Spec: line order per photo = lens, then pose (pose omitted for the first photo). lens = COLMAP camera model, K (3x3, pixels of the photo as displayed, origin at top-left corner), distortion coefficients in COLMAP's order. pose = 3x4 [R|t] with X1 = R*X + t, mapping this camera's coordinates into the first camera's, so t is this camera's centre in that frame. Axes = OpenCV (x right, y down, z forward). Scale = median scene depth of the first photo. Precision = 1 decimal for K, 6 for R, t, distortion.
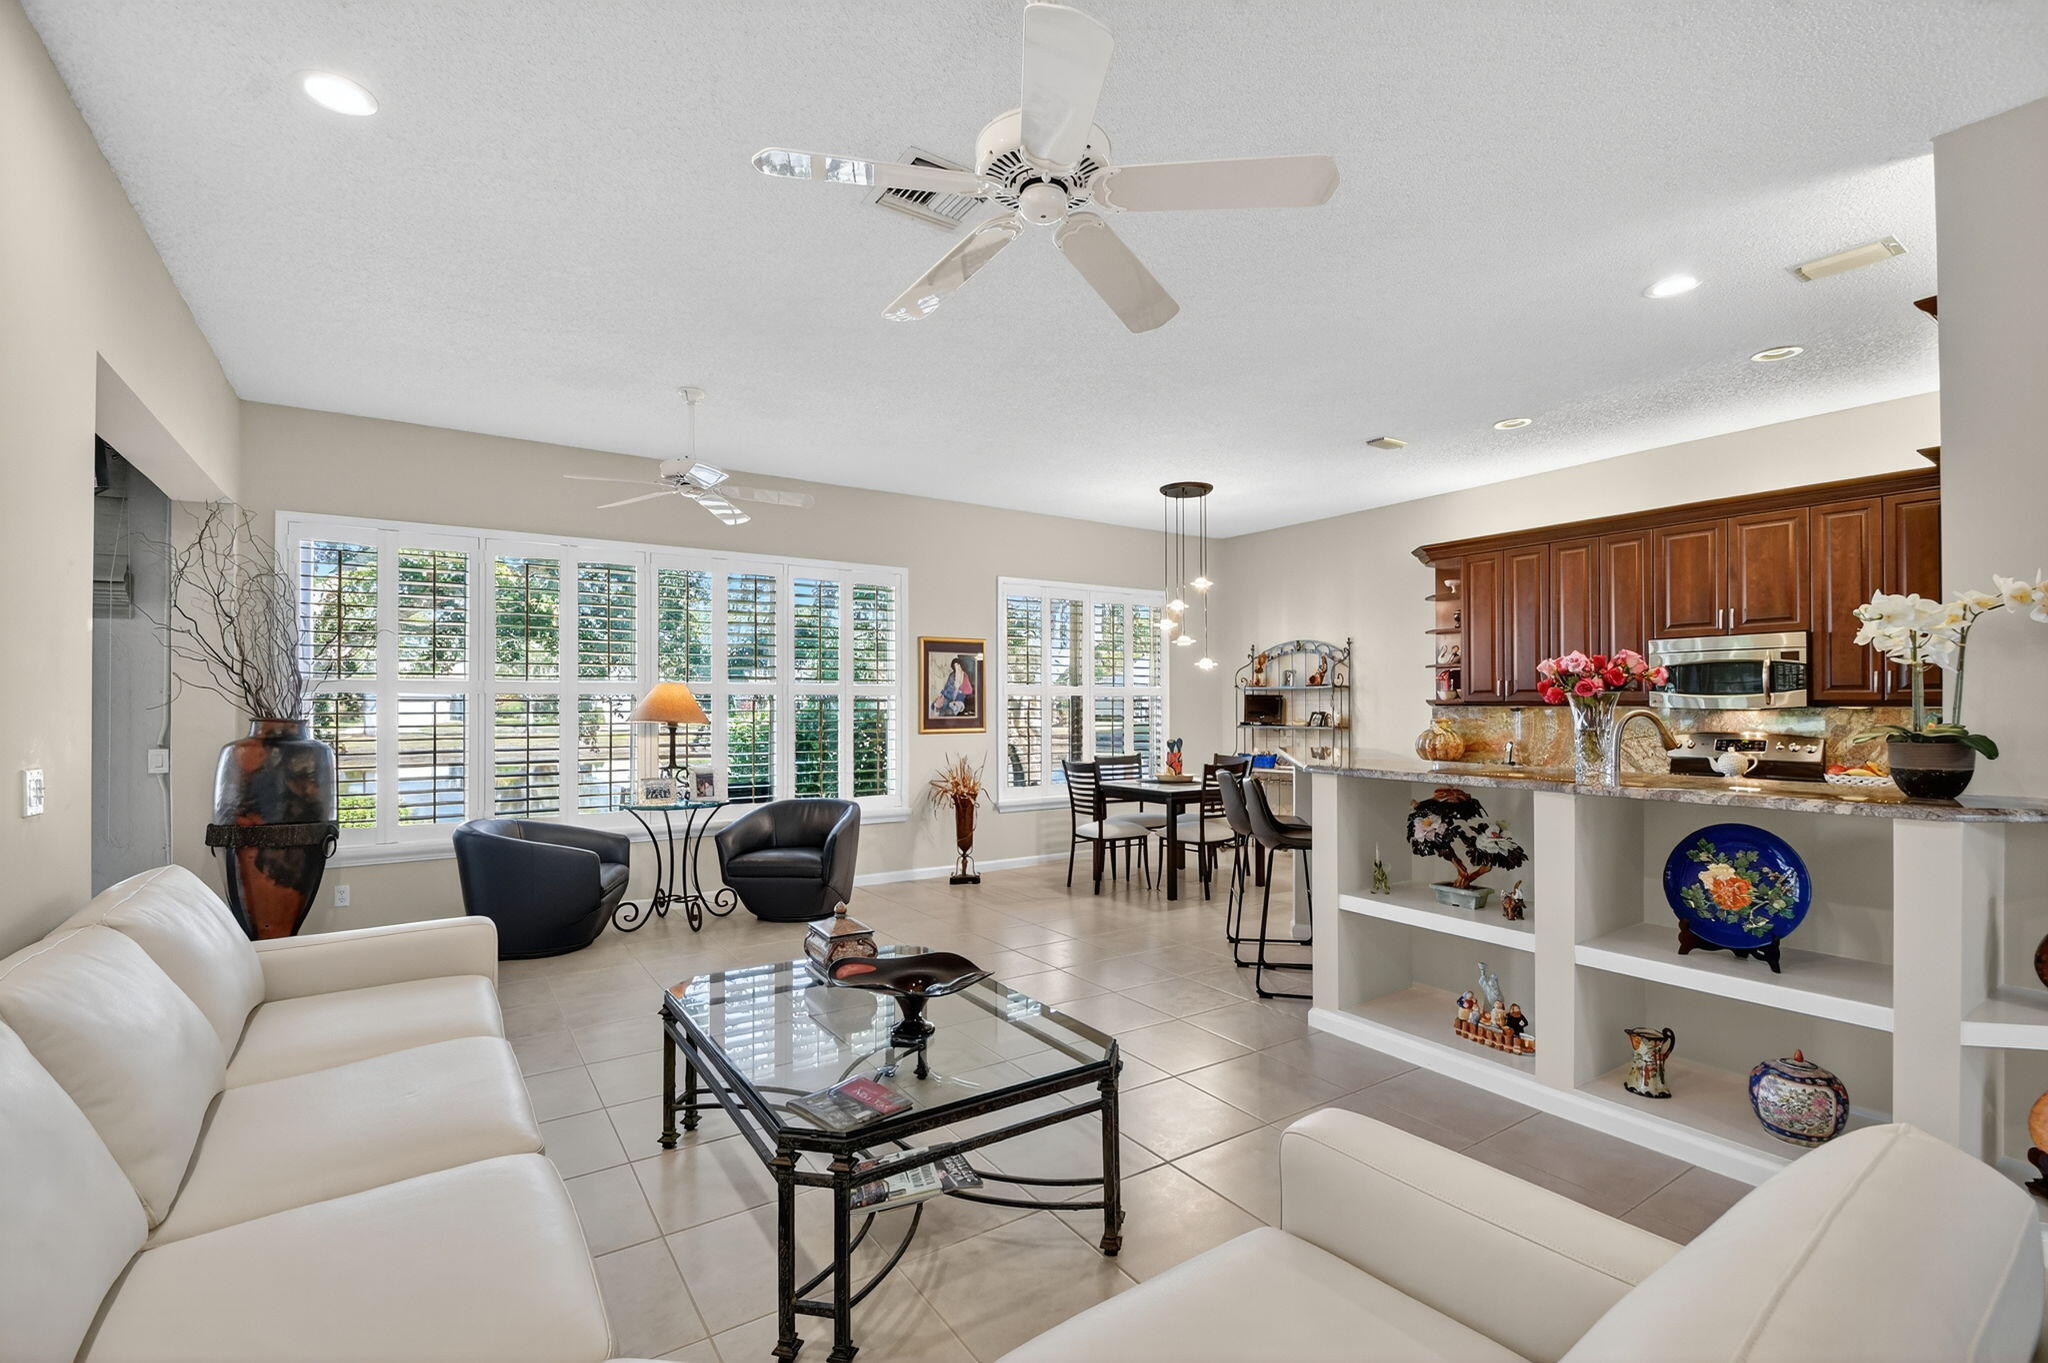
lens RADIAL K [[912.1, 0, 1038.8], [0, 912.1, 698.0], [0, 0, 1]] dist [0.011036, -0.007214]
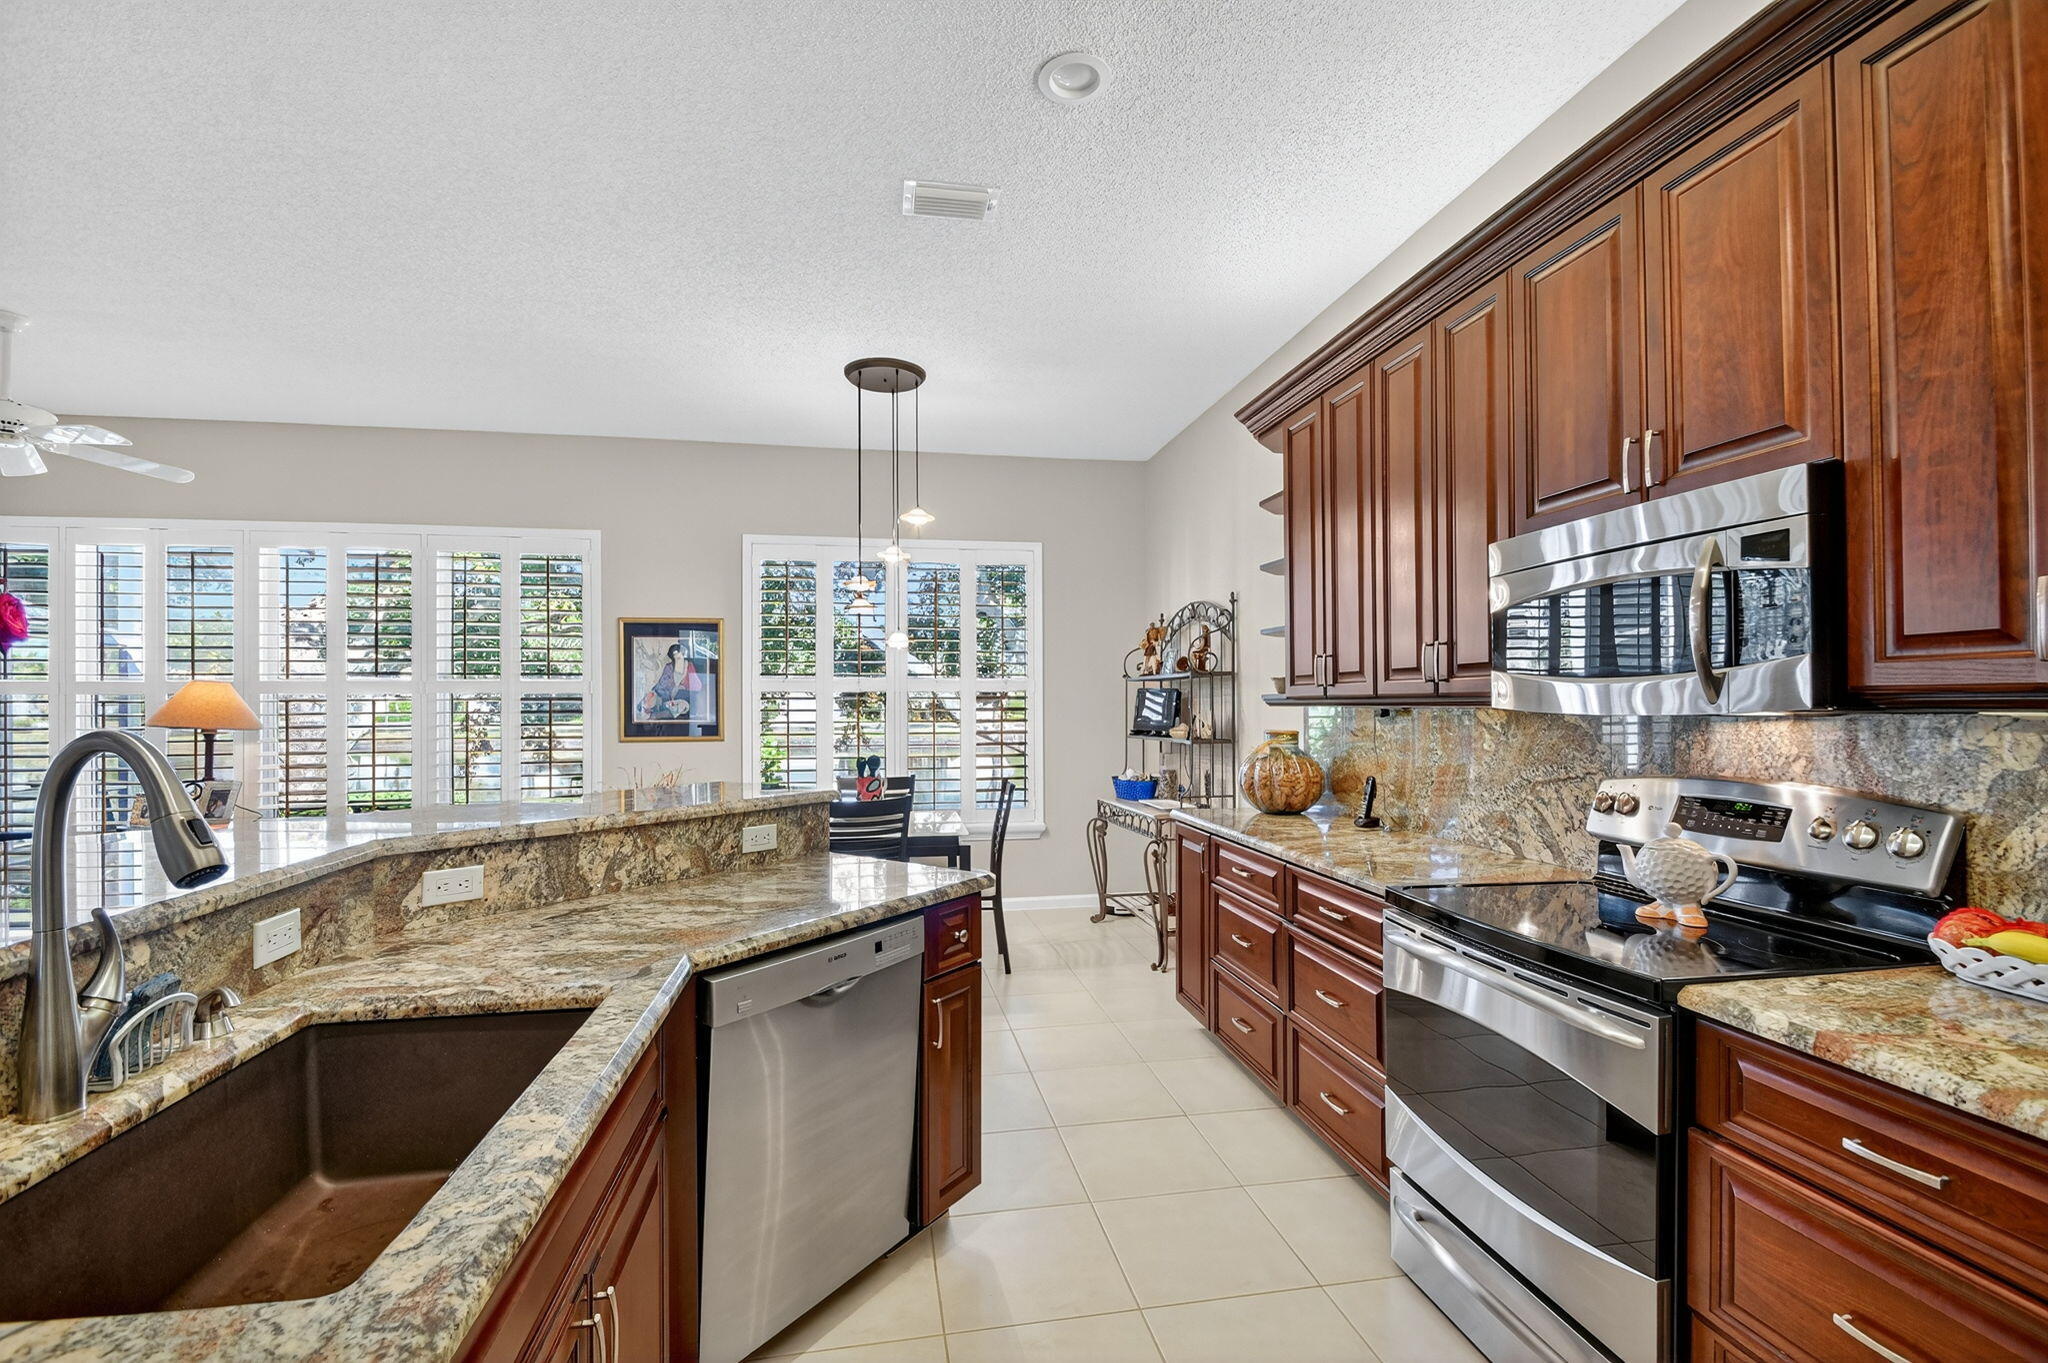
lens RADIAL K [[912.1, 0, 1016.3], [0, 912.1, 688.3], [0, 0, 1]] dist [0.011036, -0.007214]
pose [[0.911904, -0.009087, -0.410304, 0.492328], [0.005667, 0.999938, -0.009549, 0.002656], [0.410365, 0.006382, 0.911899, 0.419194]]
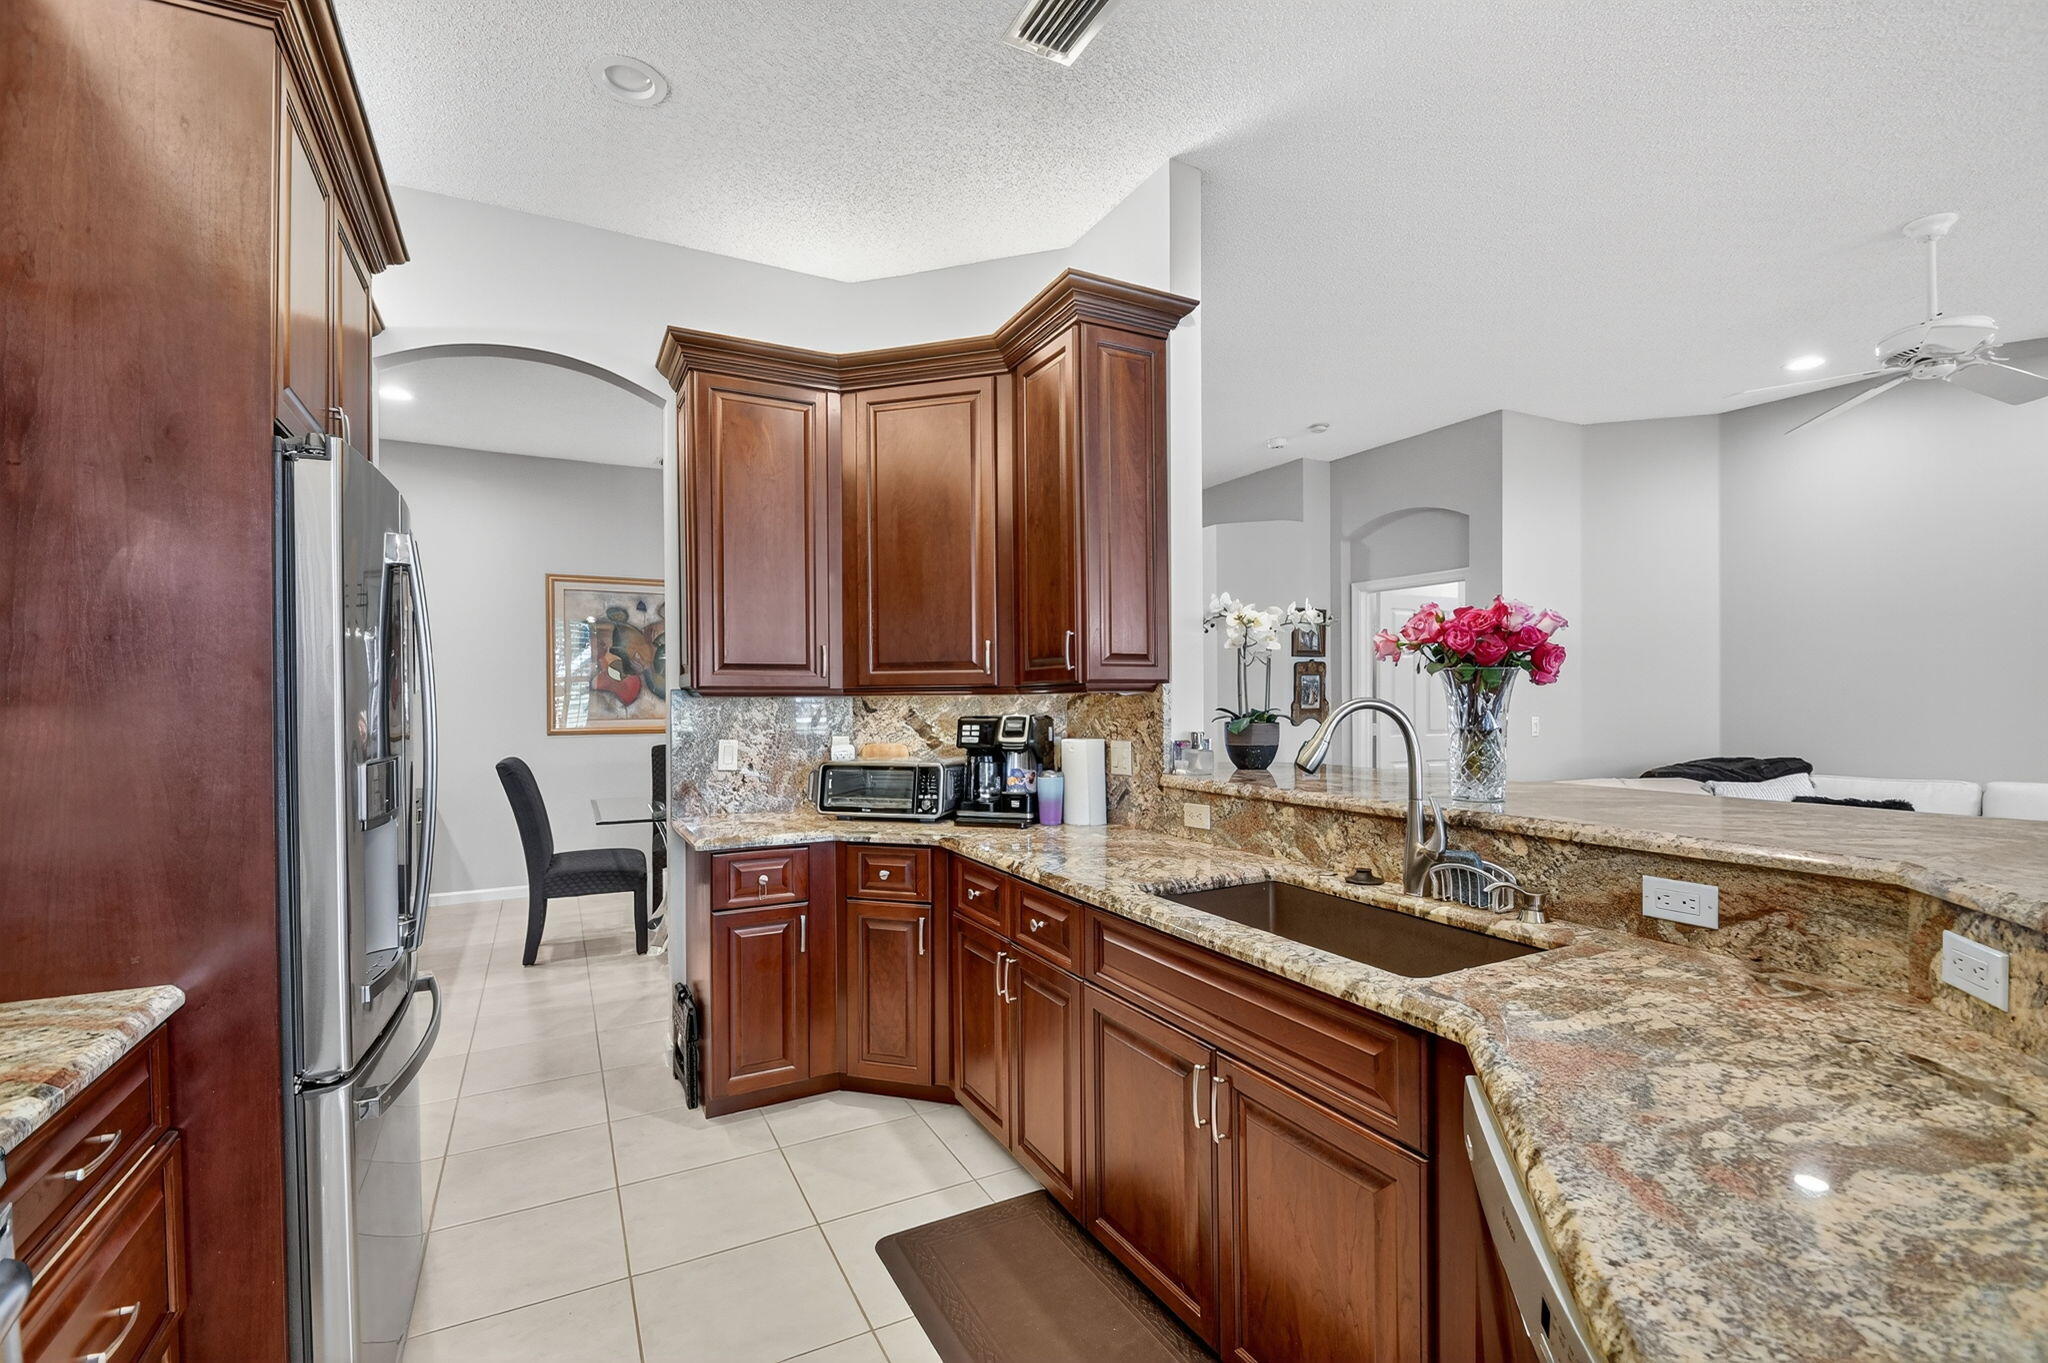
lens RADIAL K [[912.1, 0, 1018.4], [0, 912.1, 688.5], [0, 0, 1]] dist [0.011036, -0.007214]
pose [[-0.993692, 0.009237, 0.111764, 0.388319], [0.008076, 0.999909, -0.010842, 0.006451], [-0.111854, -0.009871, -0.993676, 0.765896]]
